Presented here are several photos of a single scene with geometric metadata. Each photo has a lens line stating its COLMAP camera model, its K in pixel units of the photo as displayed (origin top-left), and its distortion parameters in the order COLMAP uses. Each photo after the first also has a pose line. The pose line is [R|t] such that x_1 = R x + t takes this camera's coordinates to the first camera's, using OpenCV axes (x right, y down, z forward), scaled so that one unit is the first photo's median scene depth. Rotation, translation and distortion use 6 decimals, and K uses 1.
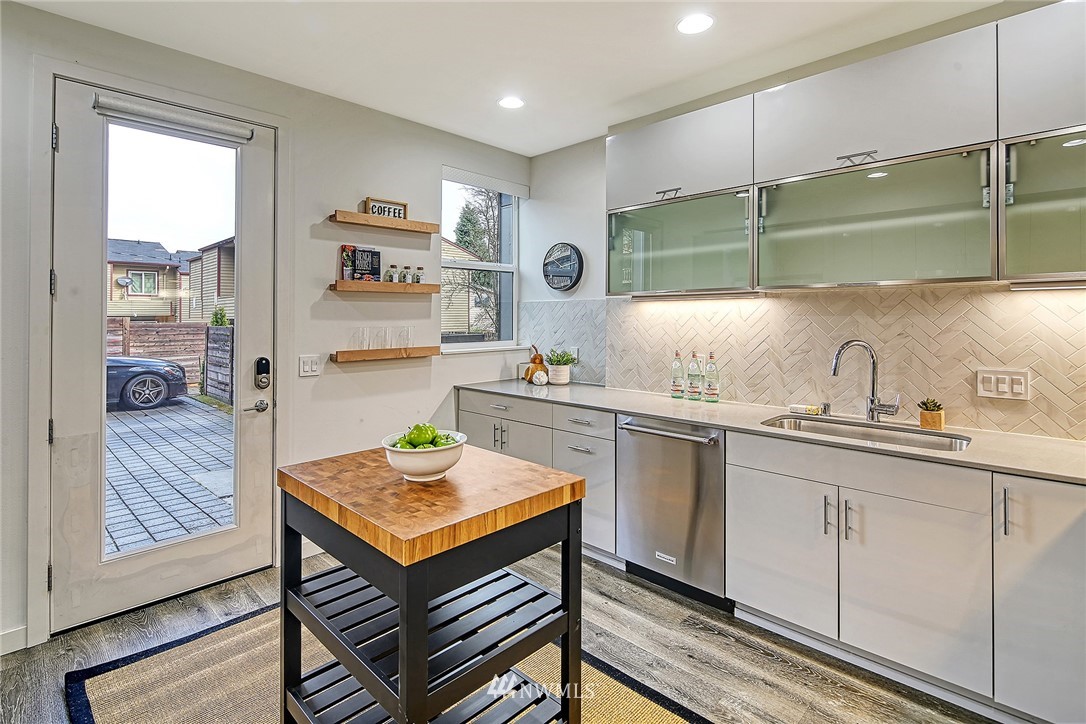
lens RADIAL K [[542.8, 0, 542.4], [0, 542.8, 319.8], [0, 0, 1]] dist [0.000289, -0.001220]
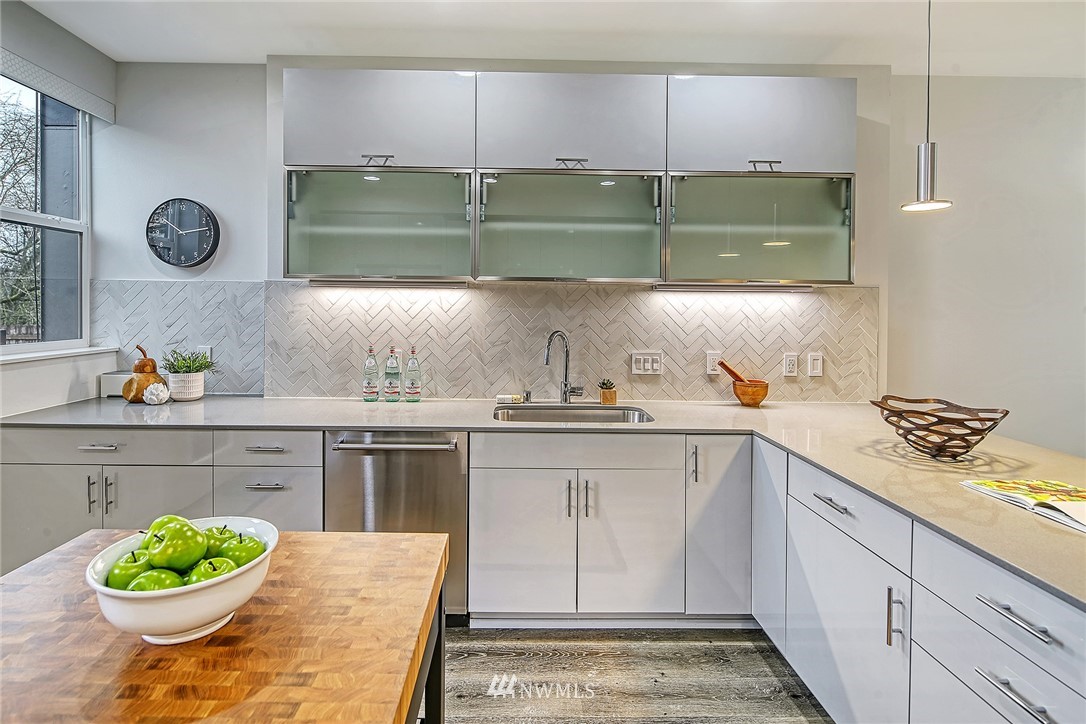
lens RADIAL K [[542.8, 0, 542.4], [0, 542.8, 319.8], [0, 0, 1]] dist [0.000289, -0.001220]
pose [[0.696975, -0.006446, 0.717067, -0.193736], [-0.010877, 0.999750, 0.019559, -0.004949], [-0.717013, -0.021431, 0.696730, 0.229811]]
